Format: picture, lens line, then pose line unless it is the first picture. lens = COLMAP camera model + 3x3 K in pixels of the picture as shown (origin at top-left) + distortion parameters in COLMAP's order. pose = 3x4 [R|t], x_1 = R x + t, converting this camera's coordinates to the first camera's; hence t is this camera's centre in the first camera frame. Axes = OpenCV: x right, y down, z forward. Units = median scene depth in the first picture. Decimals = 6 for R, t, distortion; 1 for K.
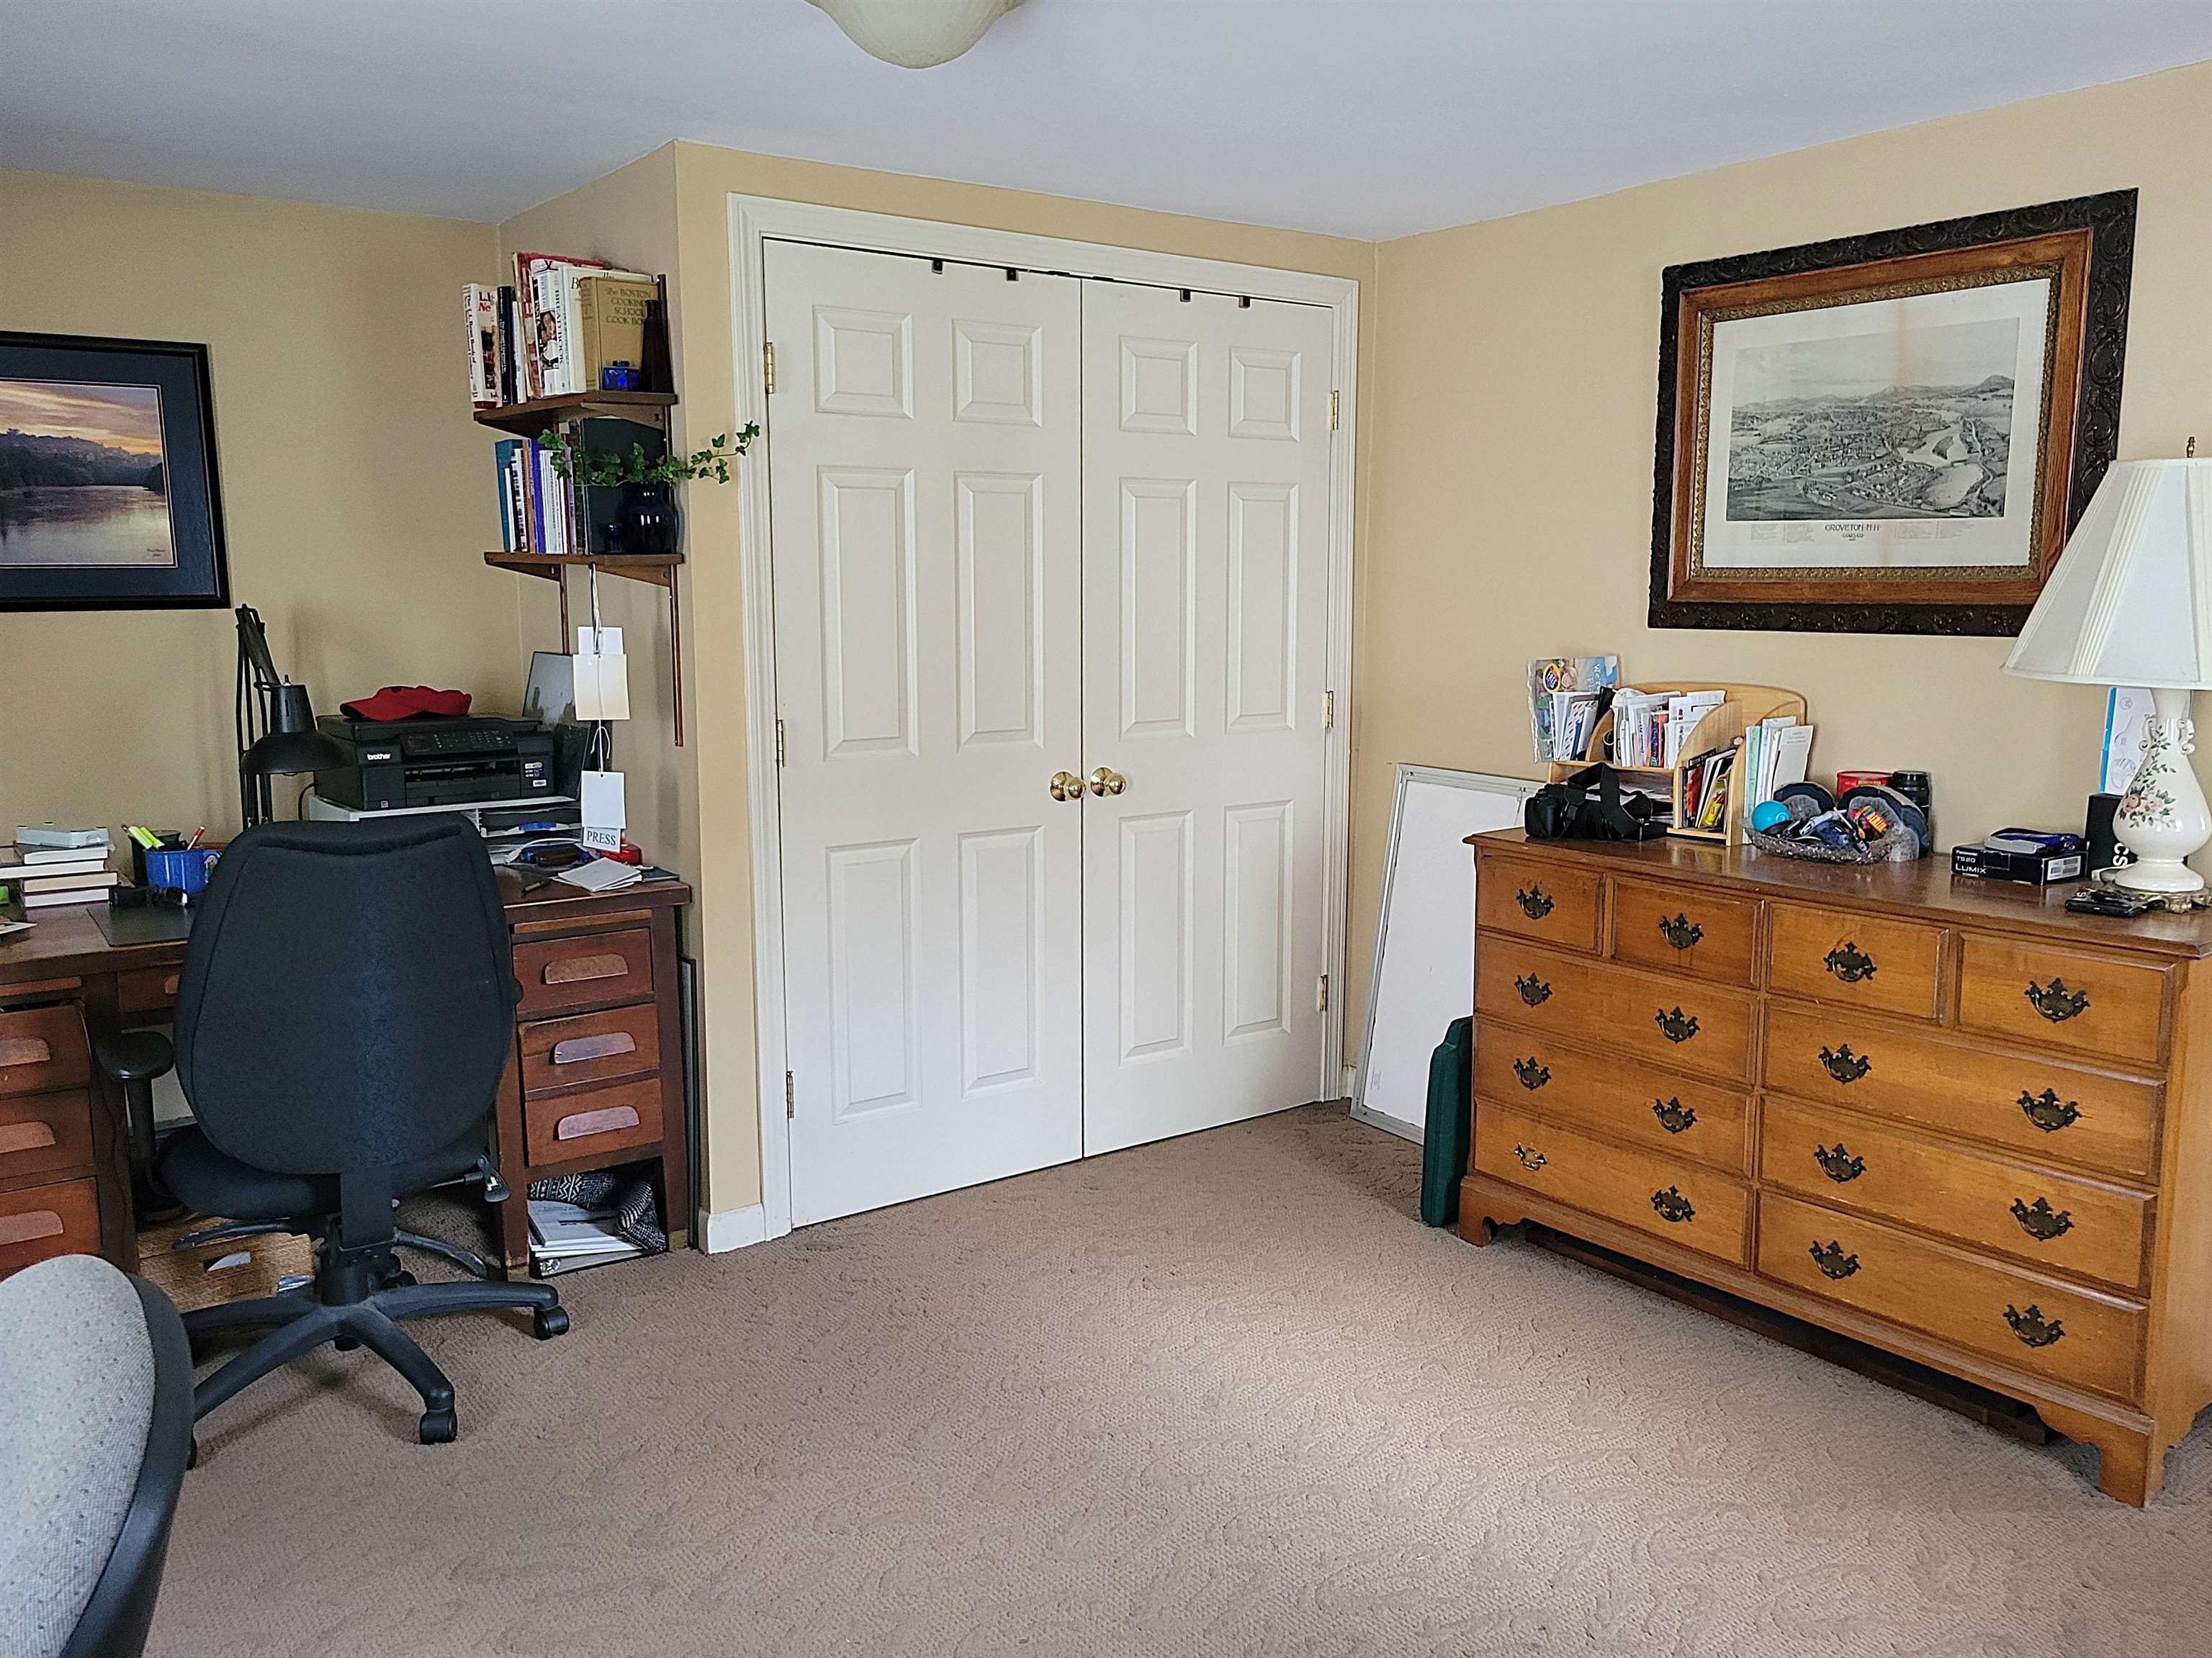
lens RADIAL K [[1713.5, 0, 1106.0], [0, 1713.5, 829.0], [0, 0, 1]] dist [0.067300, -0.043179]
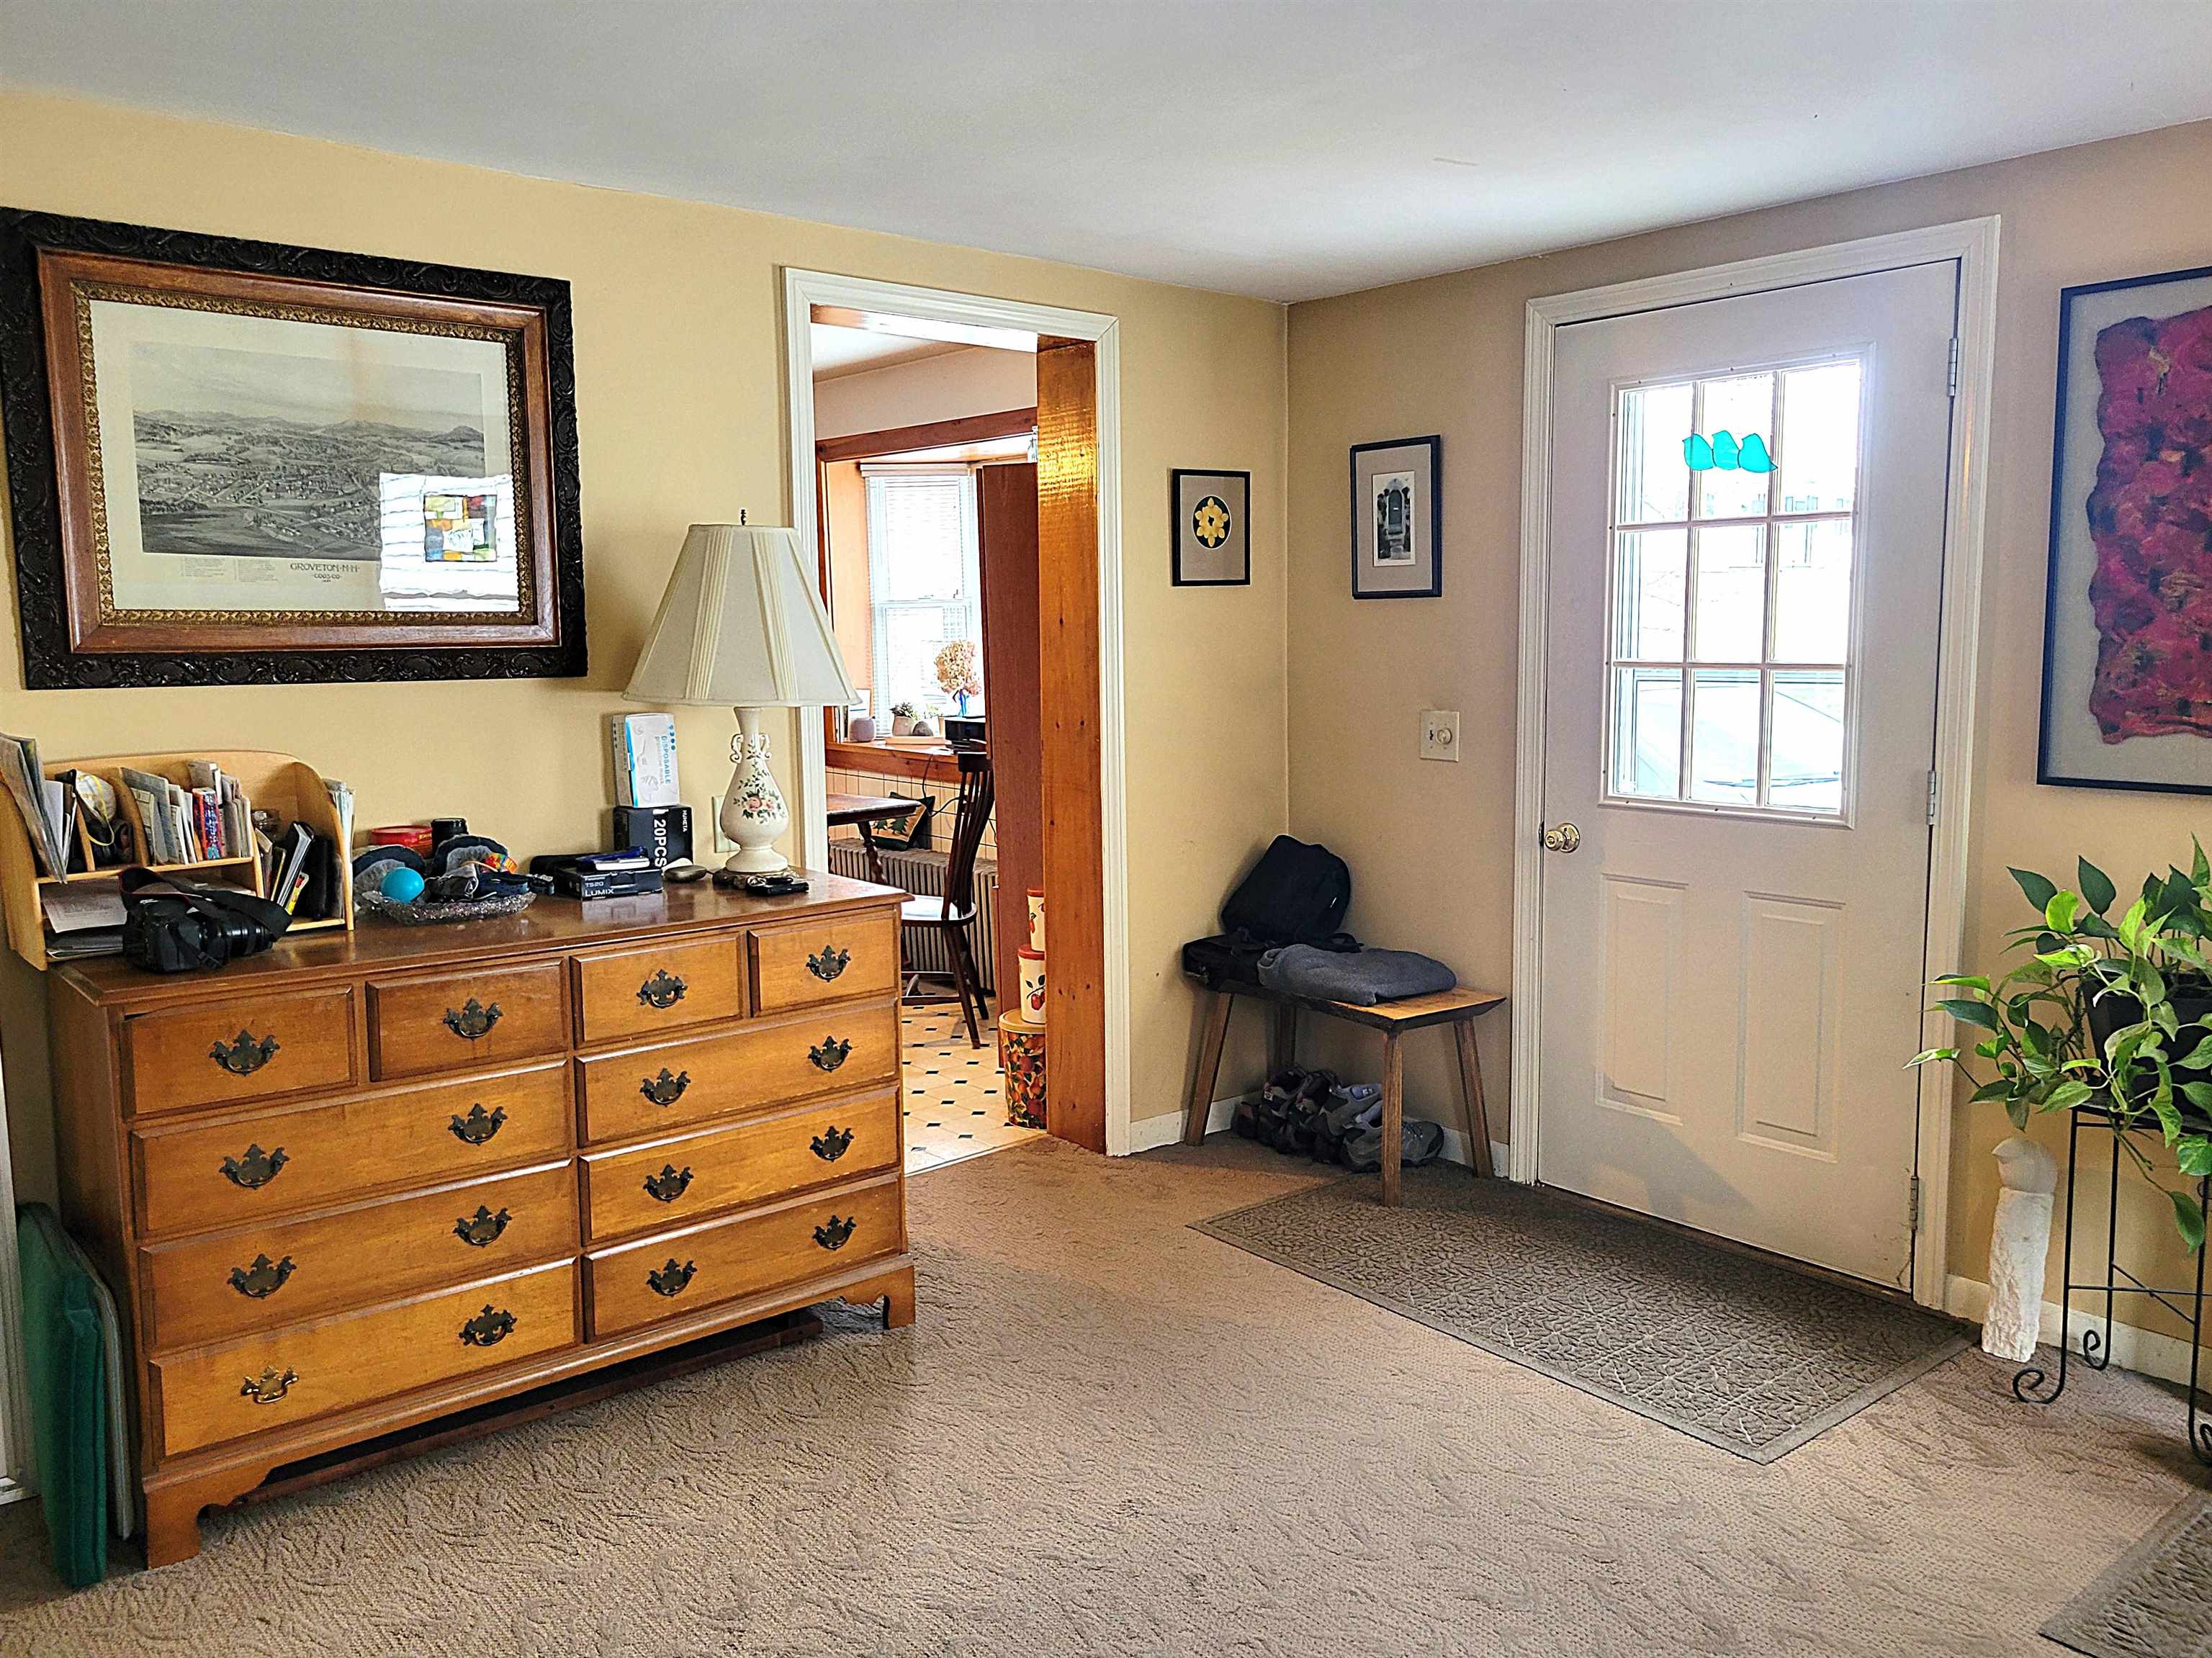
lens RADIAL K [[1713.5, 0, 1106.0], [0, 1713.5, 829.0], [0, 0, 1]] dist [0.067300, -0.043179]
pose [[-0.029867, -0.124726, 0.991742, -0.510264], [0.152098, 0.980063, 0.127838, -0.094081], [-0.987914, 0.154660, -0.010301, 0.630619]]
